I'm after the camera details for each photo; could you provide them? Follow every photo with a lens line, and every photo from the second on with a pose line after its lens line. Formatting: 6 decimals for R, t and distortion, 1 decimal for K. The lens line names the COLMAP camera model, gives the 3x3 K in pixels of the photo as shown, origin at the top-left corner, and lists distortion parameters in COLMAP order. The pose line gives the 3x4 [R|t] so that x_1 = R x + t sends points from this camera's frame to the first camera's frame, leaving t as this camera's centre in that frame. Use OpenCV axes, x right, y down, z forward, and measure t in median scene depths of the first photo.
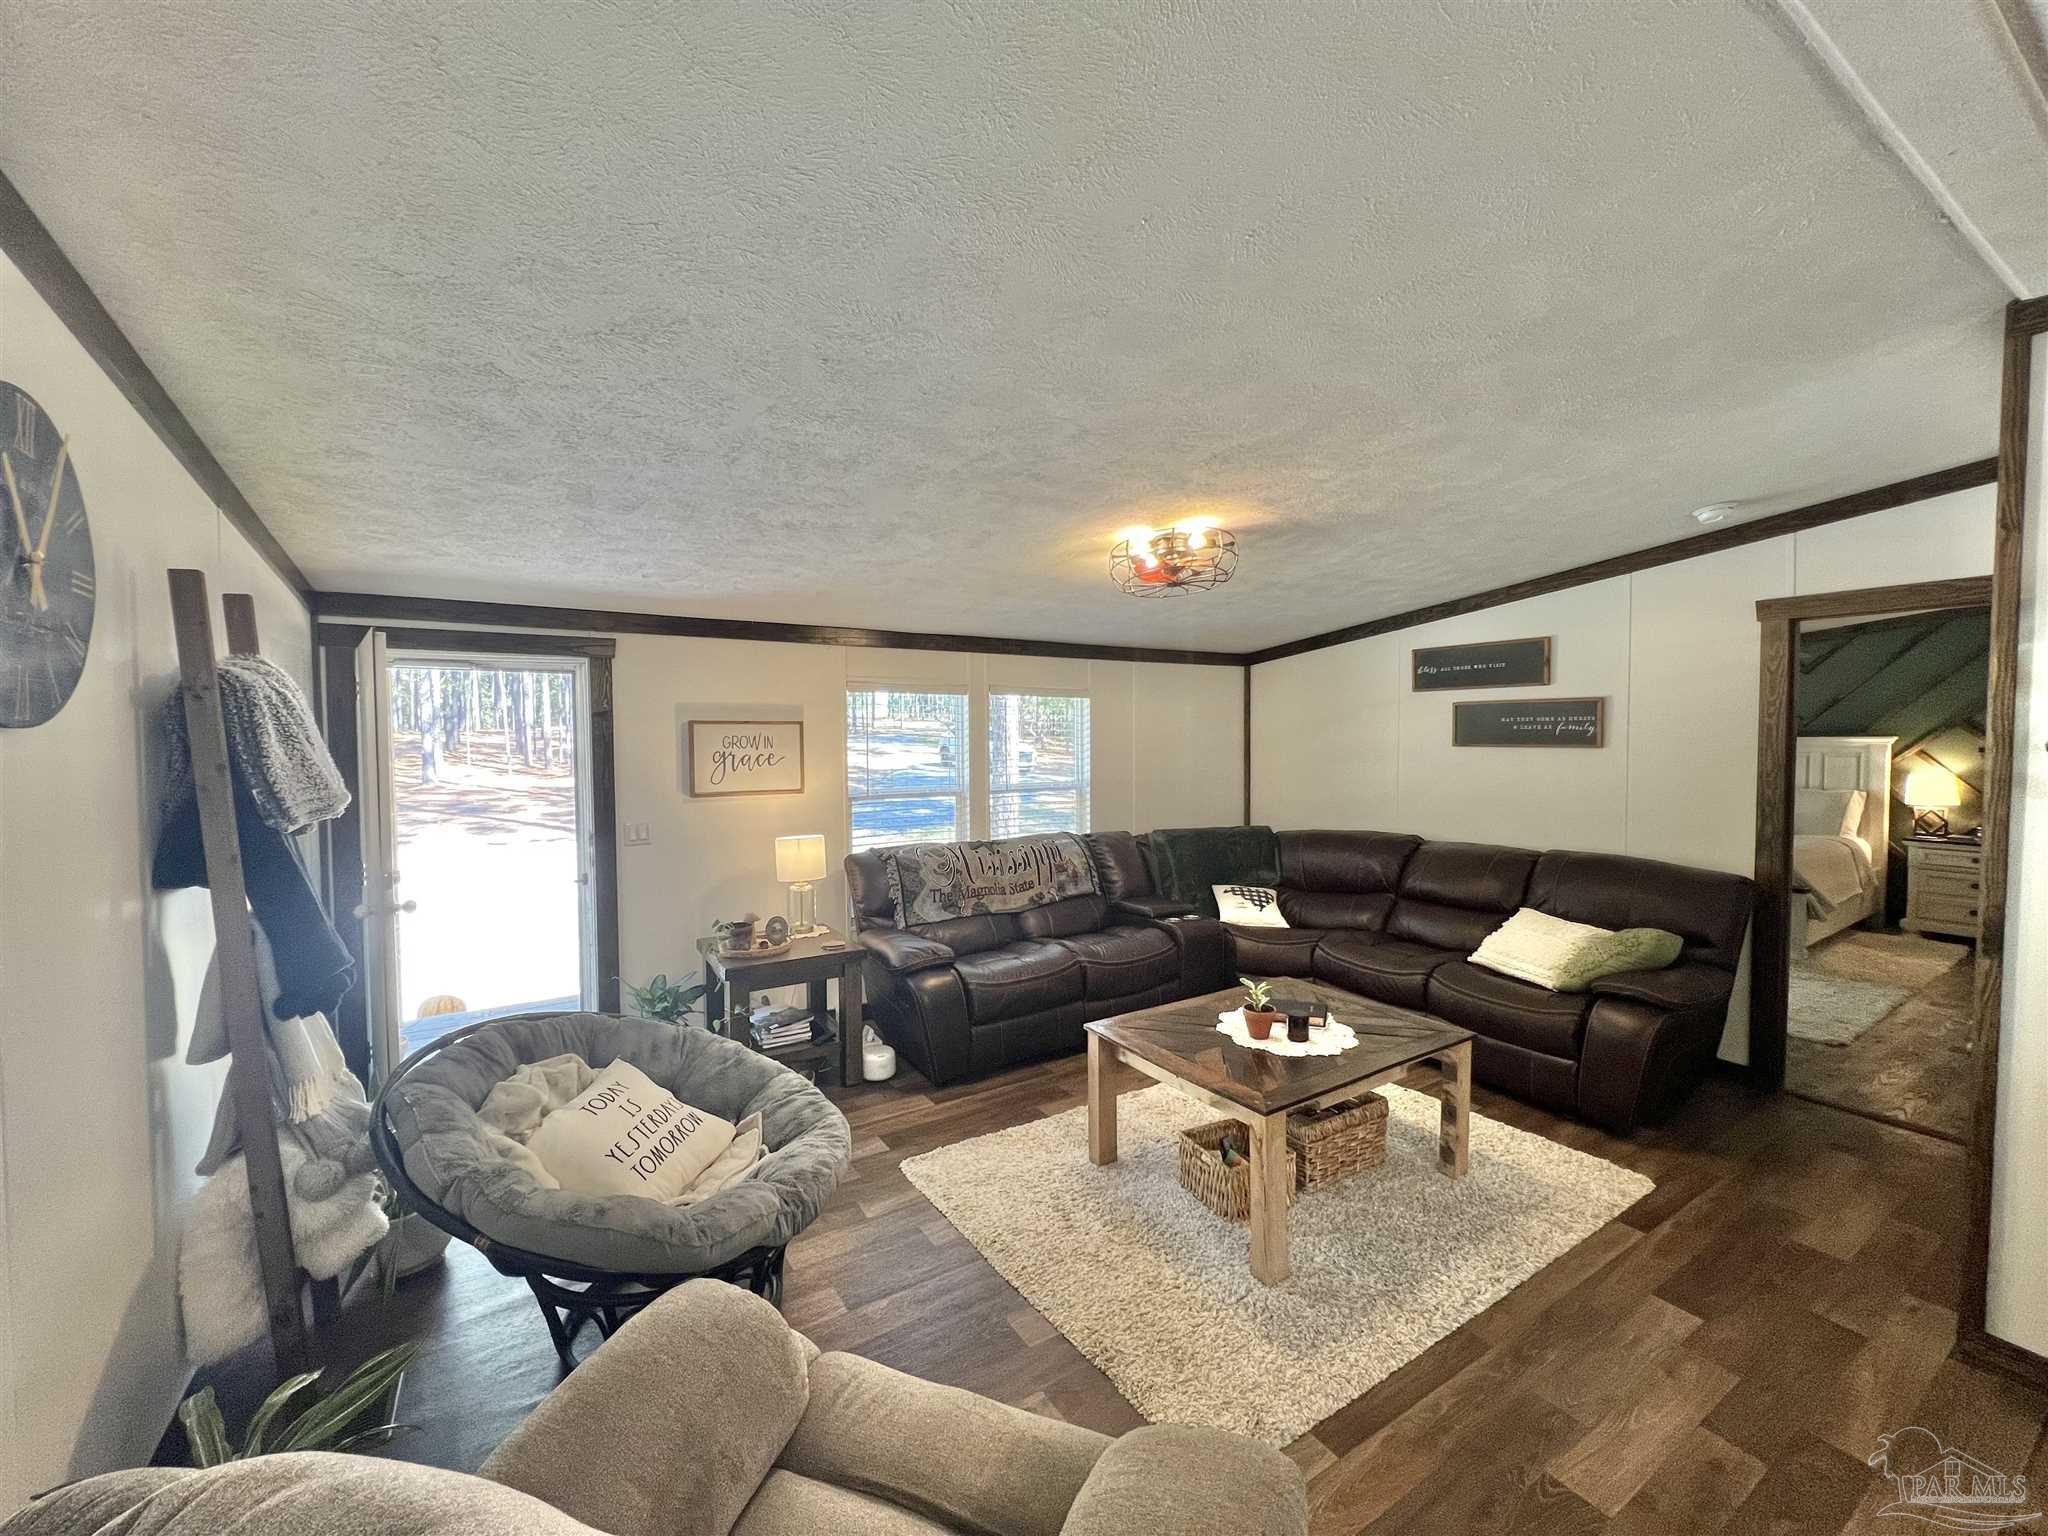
lens RADIAL K [[820.4, 0, 1030.3], [0, 820.4, 758.2], [0, 0, 1]] dist [-0.000261, -0.000030]
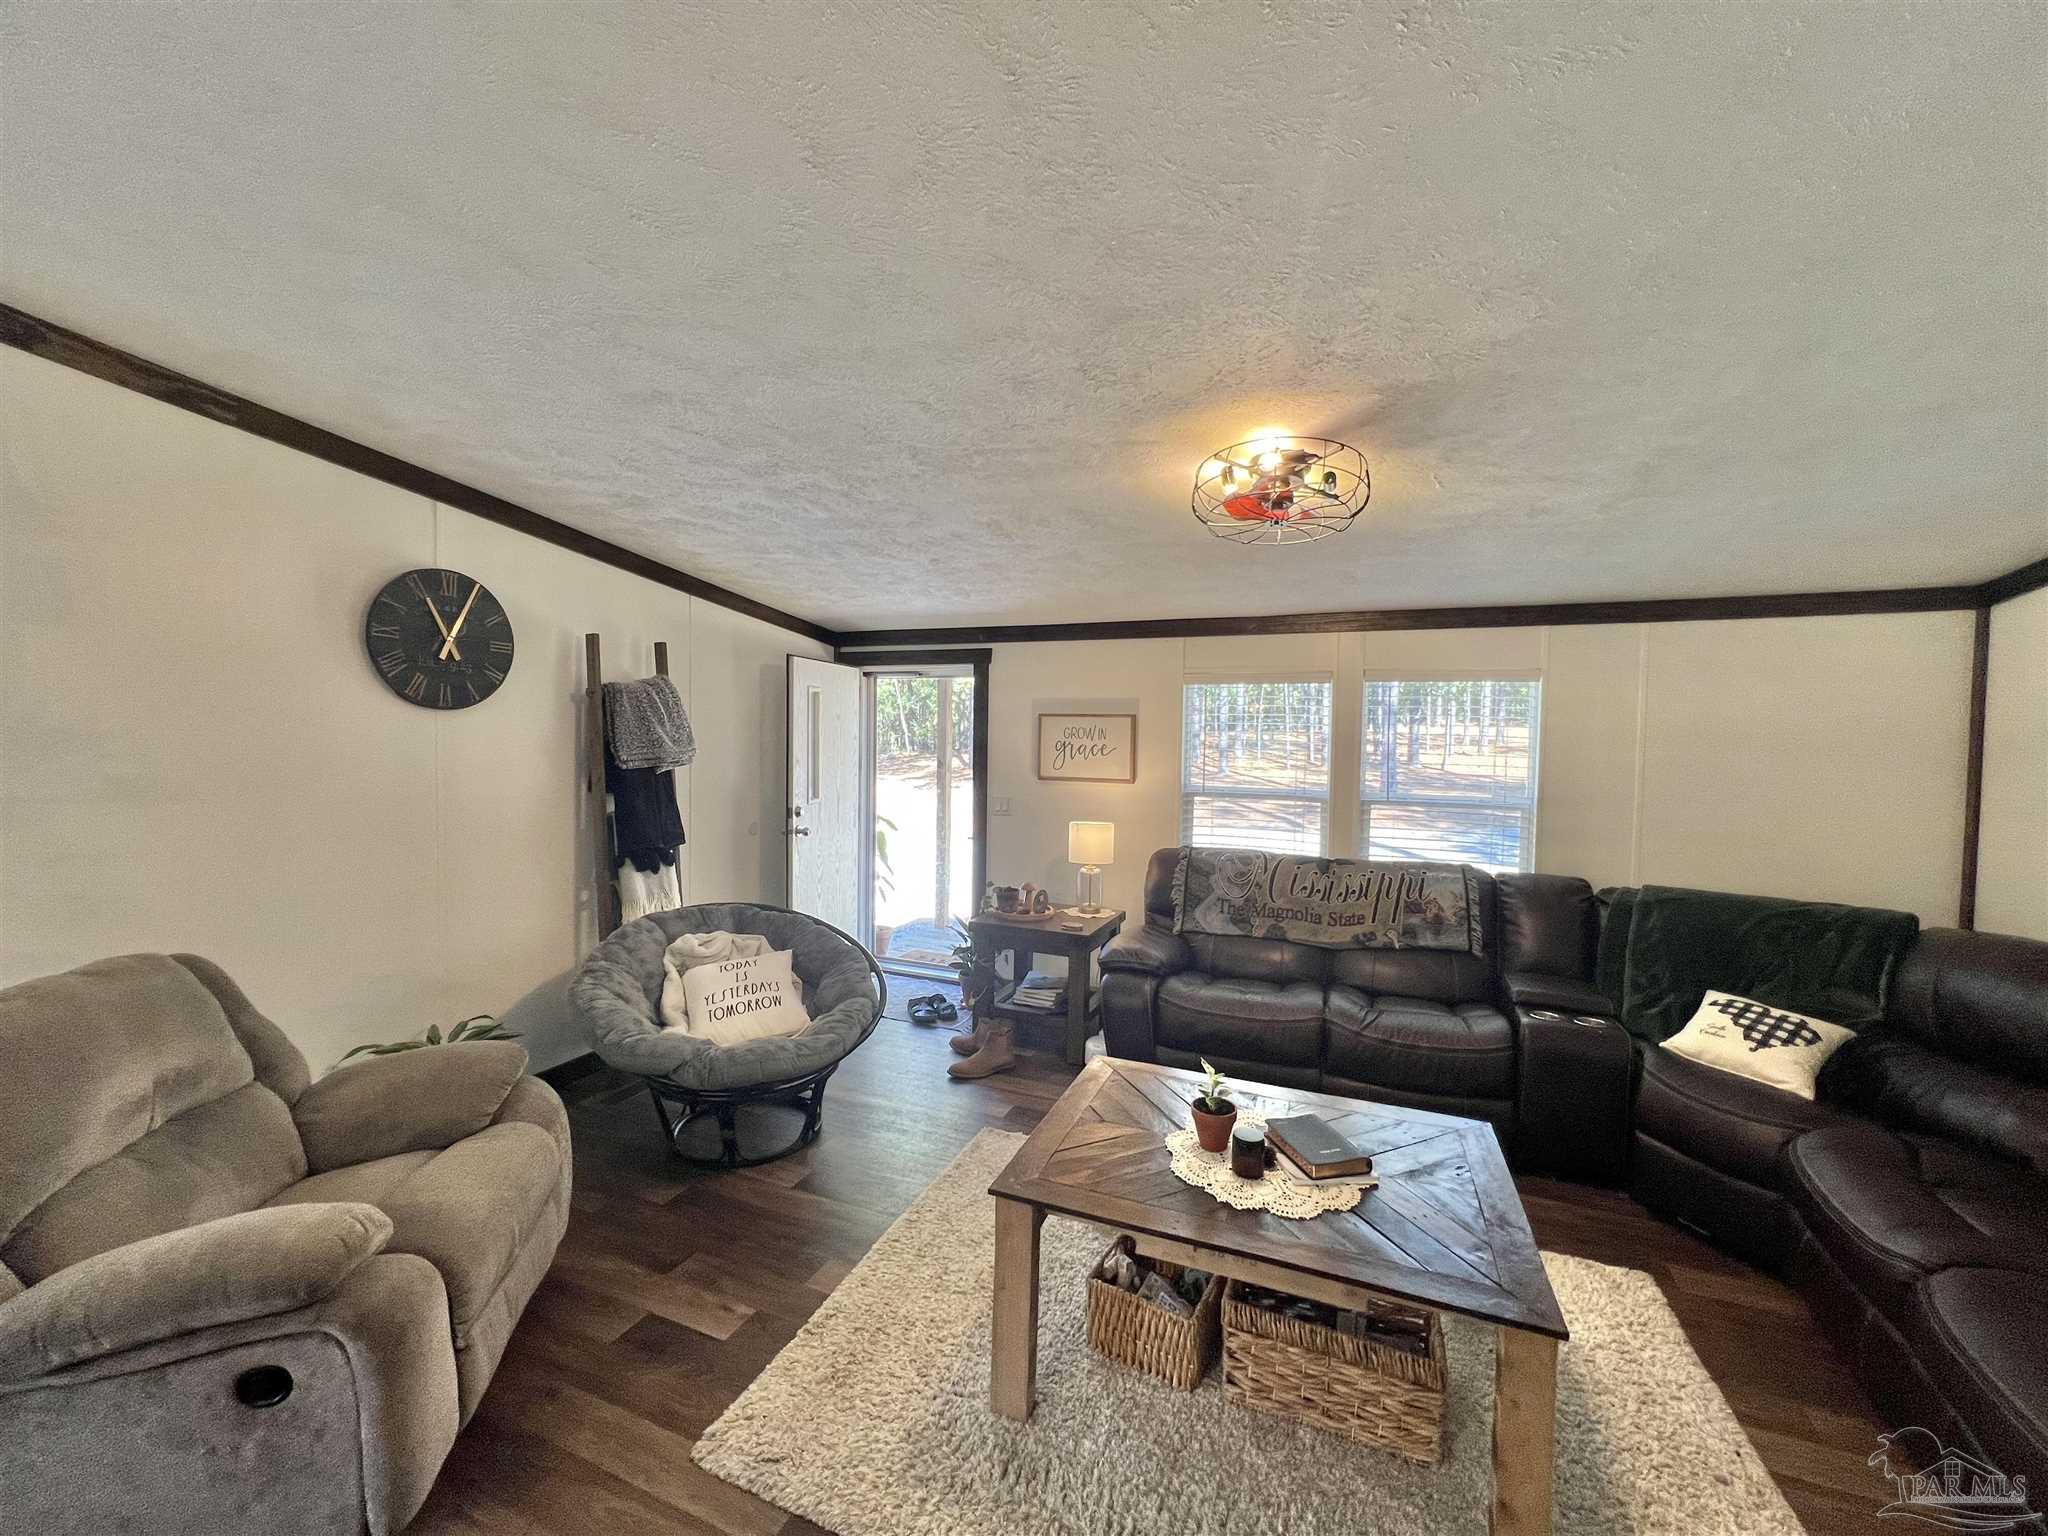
lens RADIAL K [[820.4, 0, 1028.8], [0, 820.4, 777.6], [0, 0, 1]] dist [-0.000261, -0.000030]
pose [[0.570461, 0.056181, -0.819401, 0.500002], [-0.043224, 0.998329, 0.038356, 0.000459], [0.820187, 0.013537, 0.571936, 0.304734]]
